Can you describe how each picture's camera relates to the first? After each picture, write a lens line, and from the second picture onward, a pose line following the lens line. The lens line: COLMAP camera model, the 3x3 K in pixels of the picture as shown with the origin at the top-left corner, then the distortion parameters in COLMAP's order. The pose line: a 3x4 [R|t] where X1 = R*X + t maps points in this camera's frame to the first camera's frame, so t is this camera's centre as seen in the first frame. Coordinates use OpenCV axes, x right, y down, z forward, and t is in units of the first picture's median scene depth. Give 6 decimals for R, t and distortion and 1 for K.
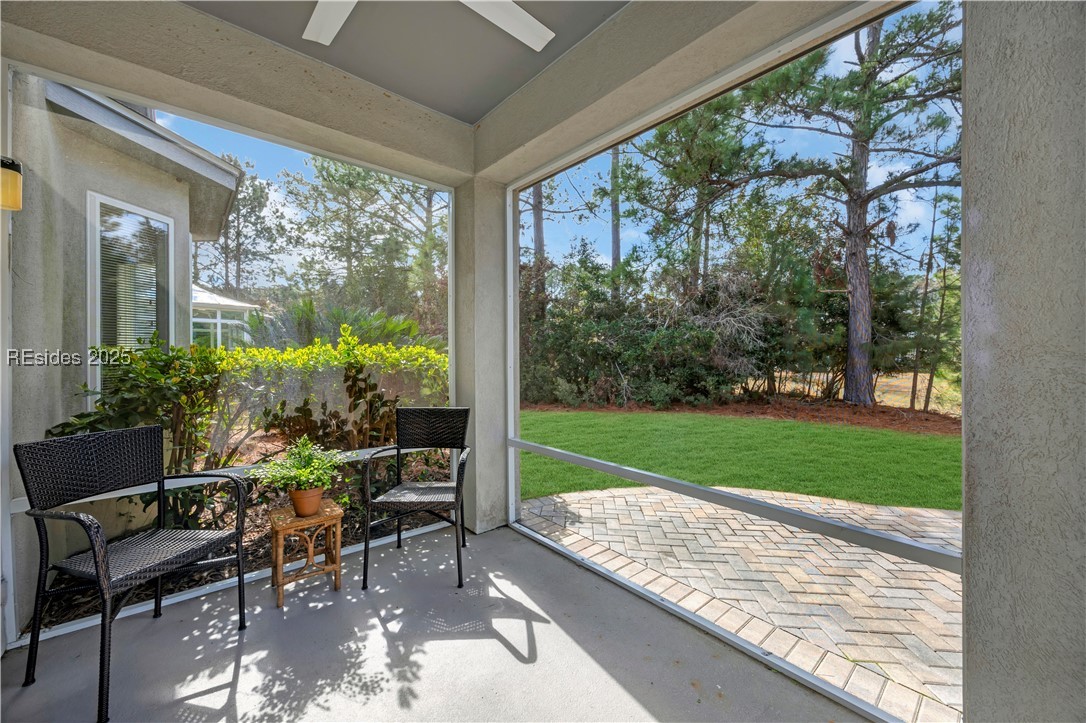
lens RADIAL K [[410.8, 0, 543.7], [0, 410.8, 356.7], [0, 0, 1]] dist [-0.001936, -0.000530]
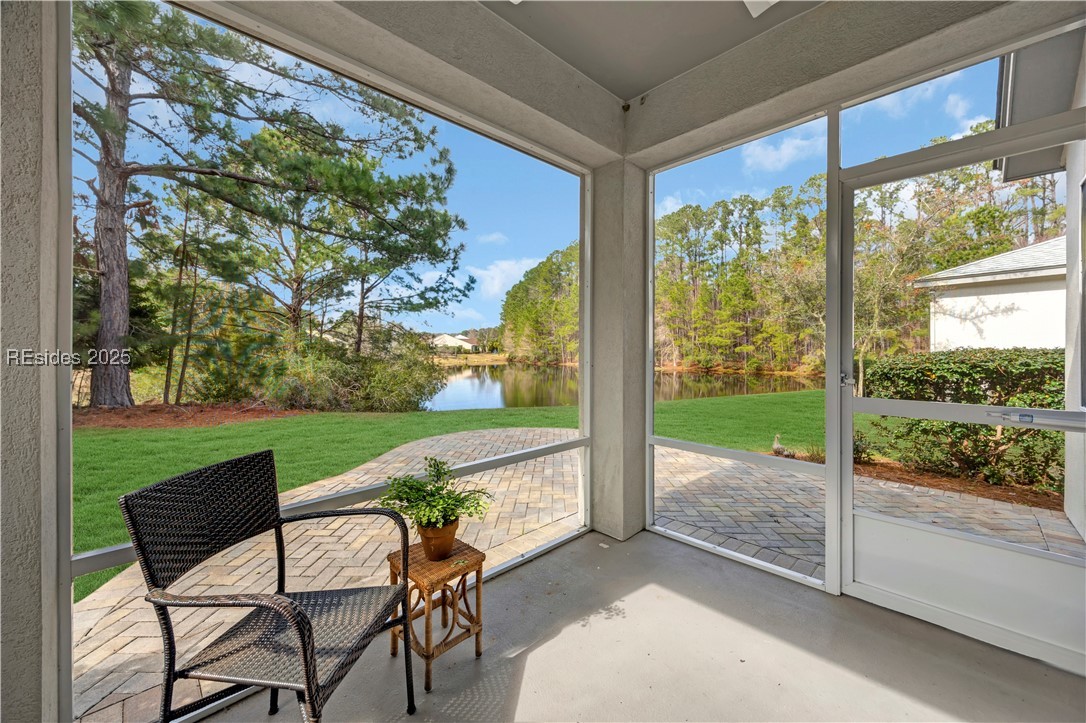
lens RADIAL K [[410.8, 0, 543.7], [0, 410.8, 356.7], [0, 0, 1]] dist [-0.001936, -0.000530]
pose [[-0.070298, -0.015475, 0.997406, -0.482210], [0.001328, 0.999877, 0.015607, -0.003302], [-0.997525, 0.002422, -0.070269, 0.546926]]
